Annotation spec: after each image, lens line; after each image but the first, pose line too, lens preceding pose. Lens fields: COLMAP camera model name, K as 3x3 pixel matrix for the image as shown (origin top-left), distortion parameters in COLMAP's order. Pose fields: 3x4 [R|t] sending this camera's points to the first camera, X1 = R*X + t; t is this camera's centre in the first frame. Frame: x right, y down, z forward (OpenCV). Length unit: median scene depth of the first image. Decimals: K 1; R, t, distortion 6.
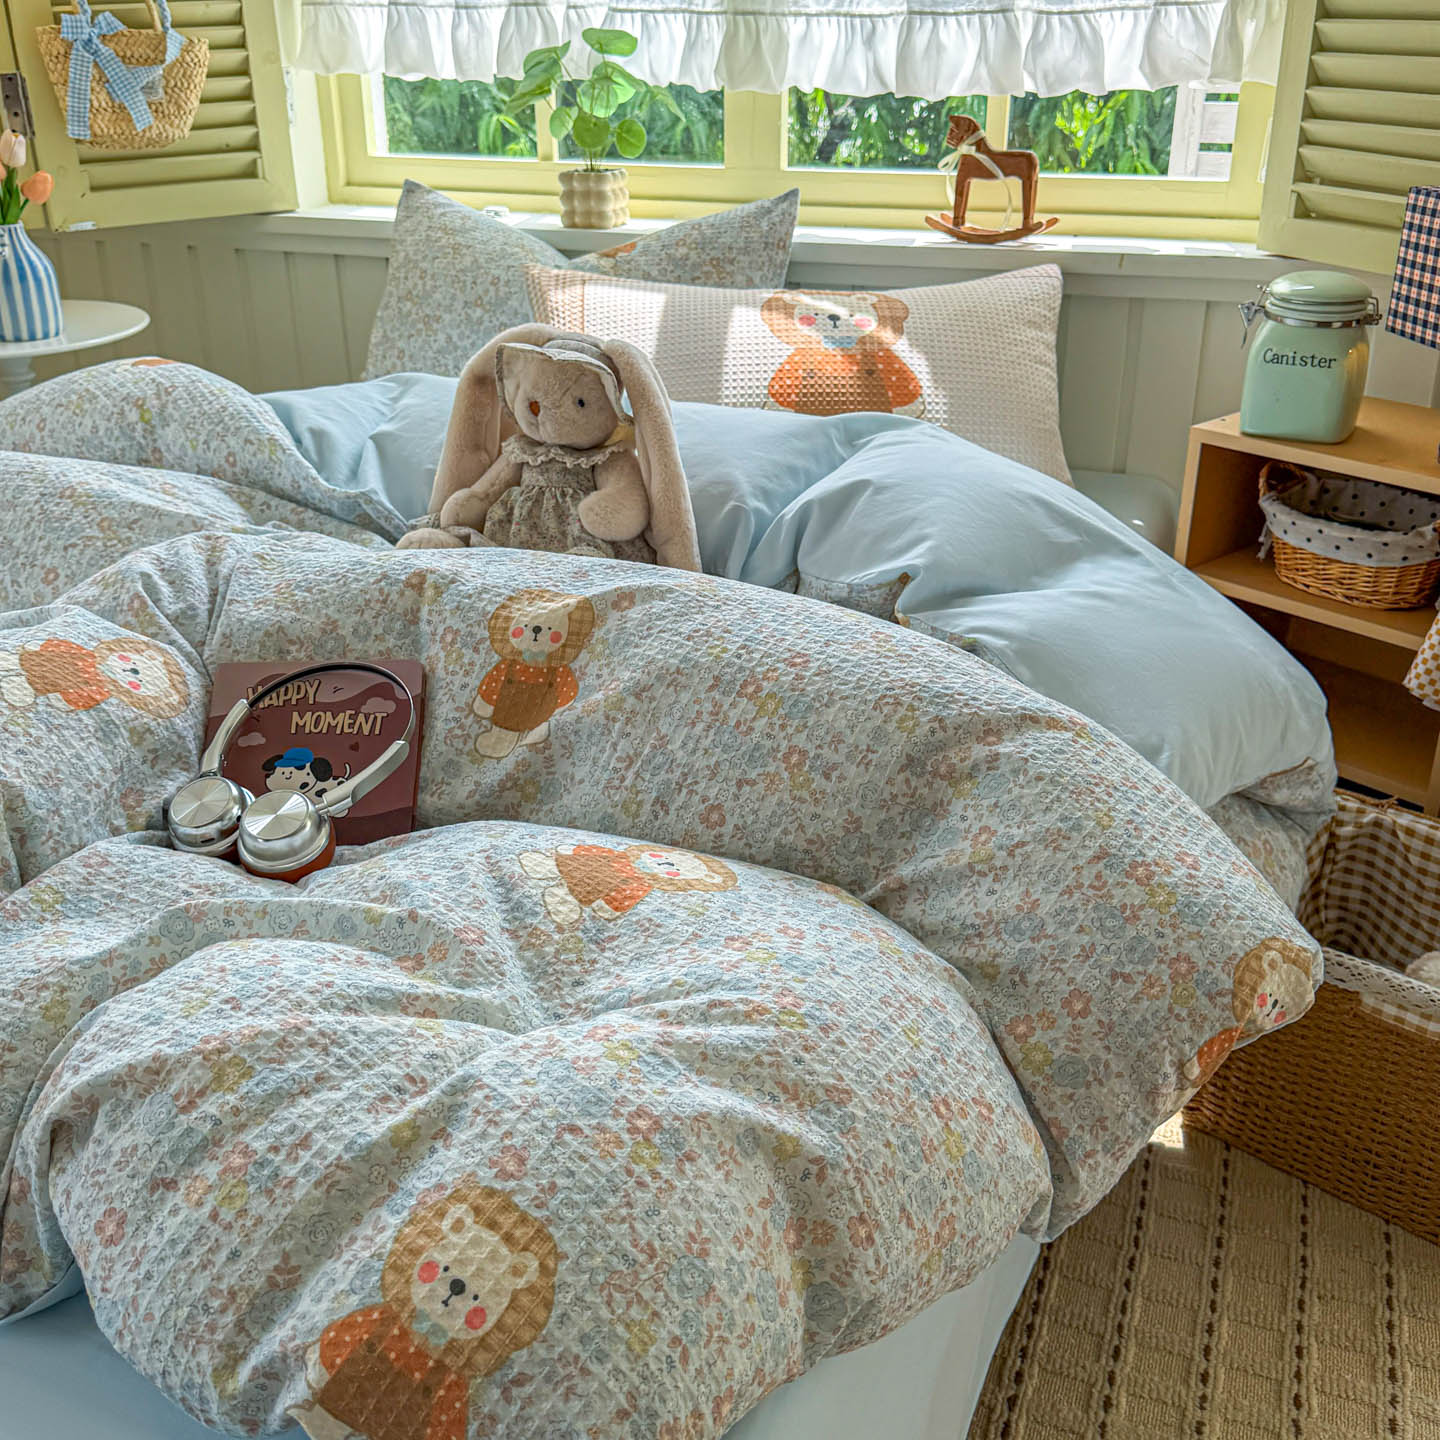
lens RADIAL K [[1569.1, 0, 726.9], [0, 1569.1, 713.7], [0, 0, 1]] dist [0.072425, -0.167024]
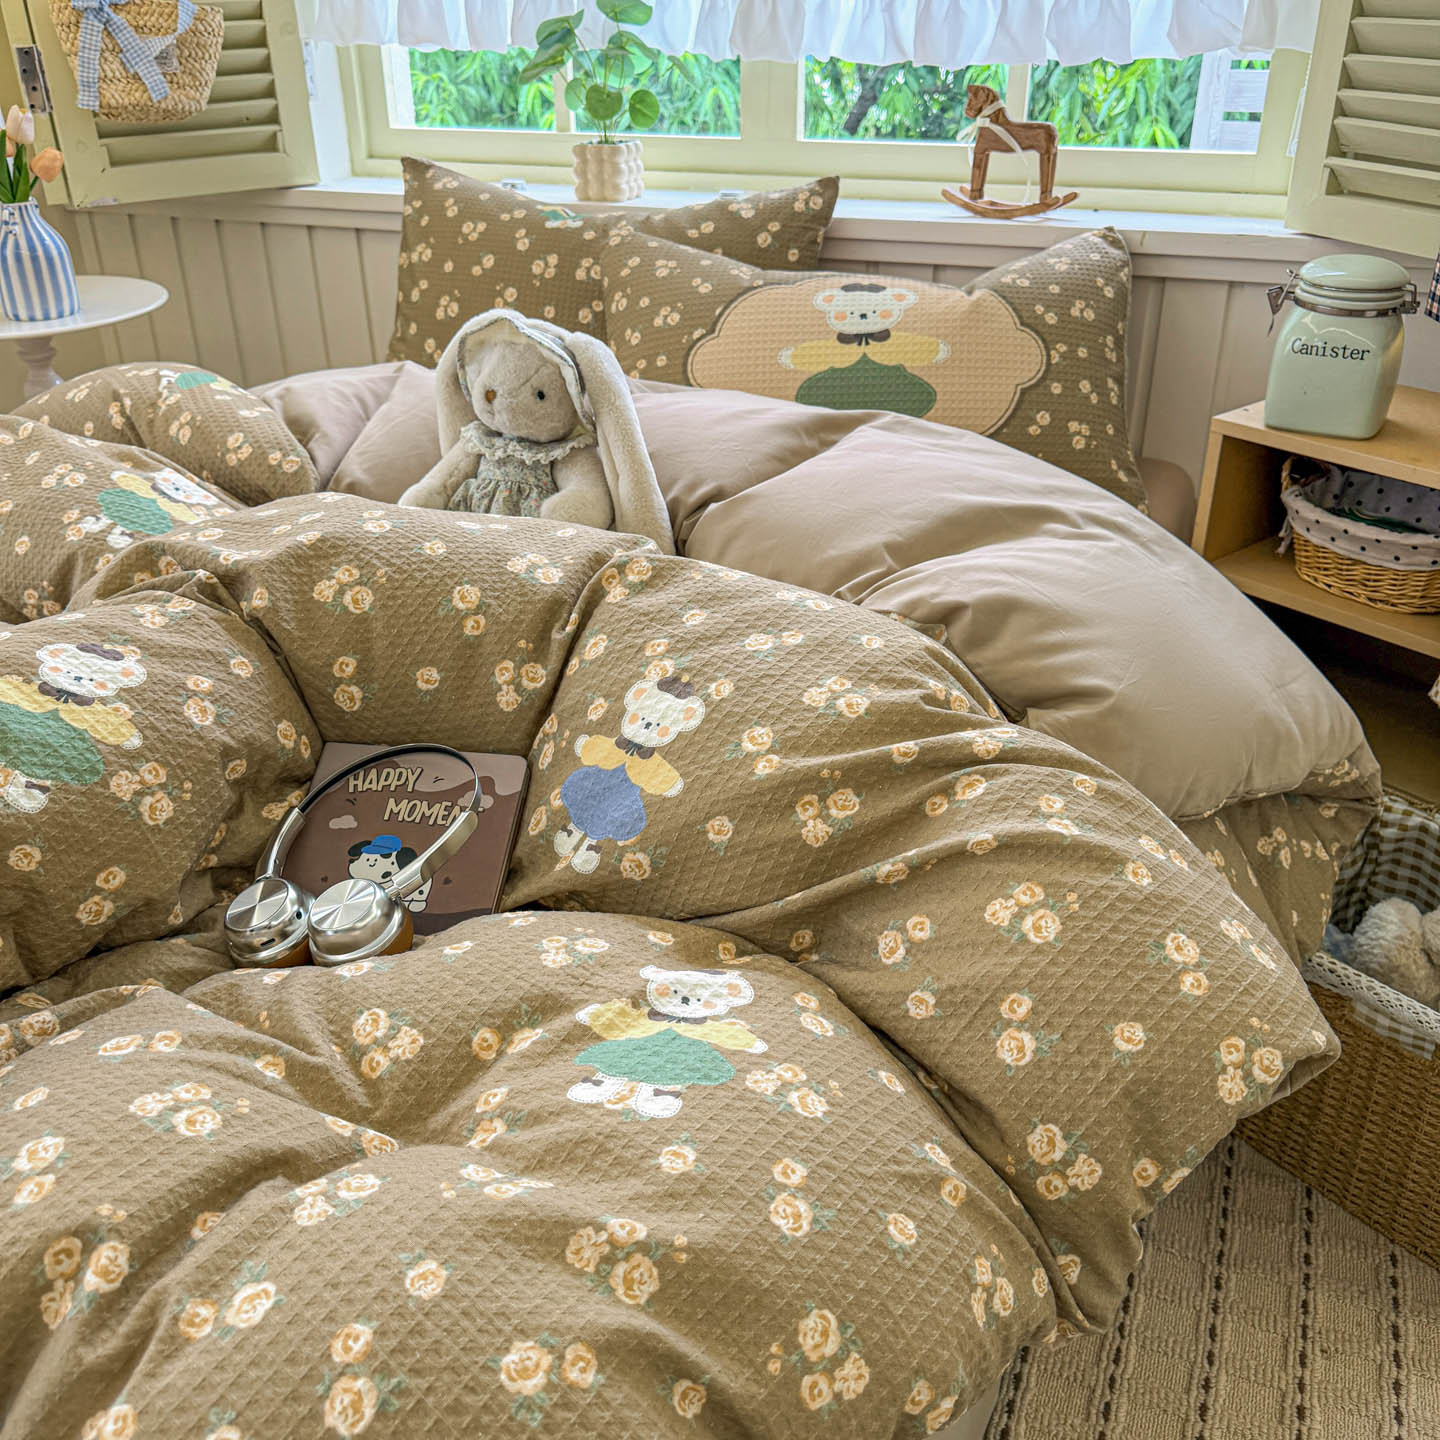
lens RADIAL K [[1415.6, 0, 720.0], [0, 1415.6, 720.0], [0, 0, 1]] dist [-0.008362, 0.005915]
pose [[0.999367, 0.011501, -0.033660, 0.021984], [-0.009319, 0.997888, 0.064282, -0.043323], [0.034328, -0.063927, 0.997364, 0.102803]]
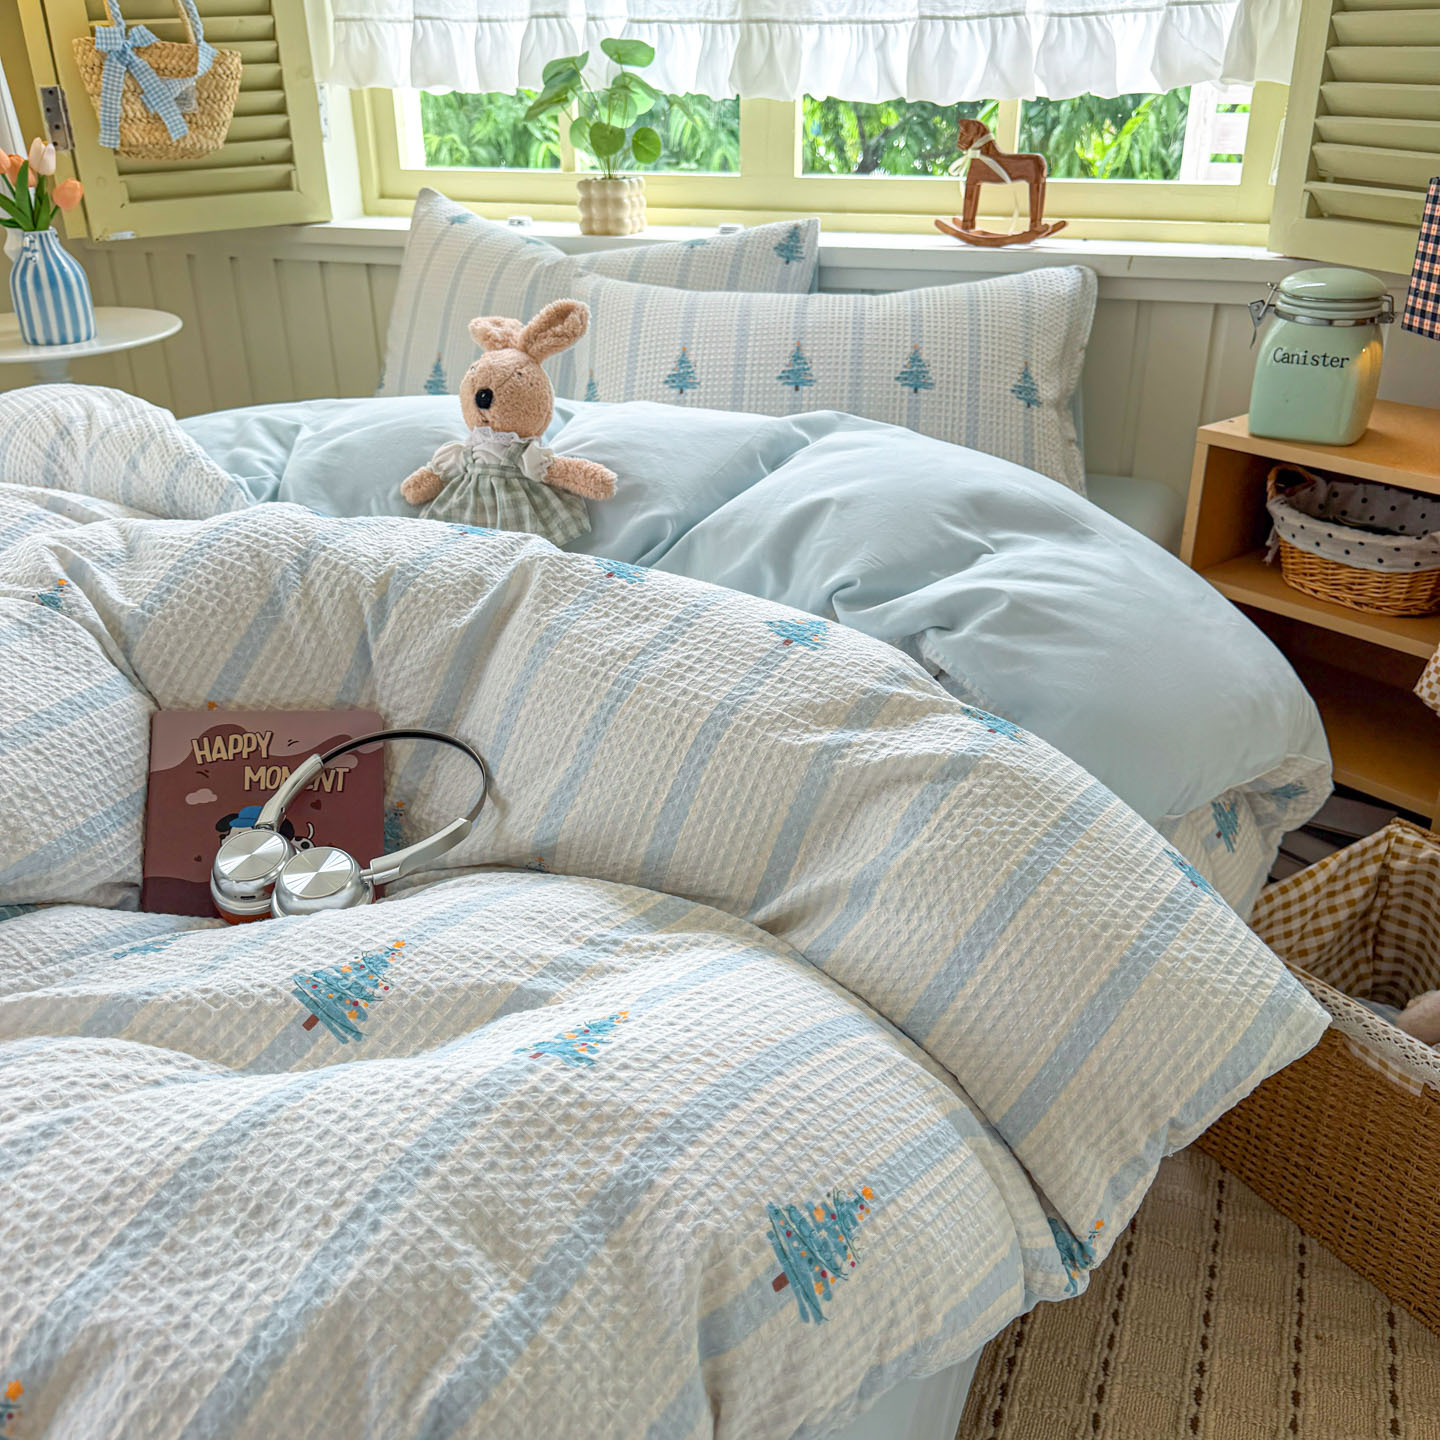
lens RADIAL K [[1415.6, 0, 720.0], [0, 1415.6, 720.0], [0, 0, 1]] dist [-0.008362, 0.005915]
pose [[0.999154, 0.010695, -0.039704, 0.028536], [-0.010056, 0.999817, 0.016271, -0.009668], [0.039871, -0.015858, 0.999079, 0.090208]]
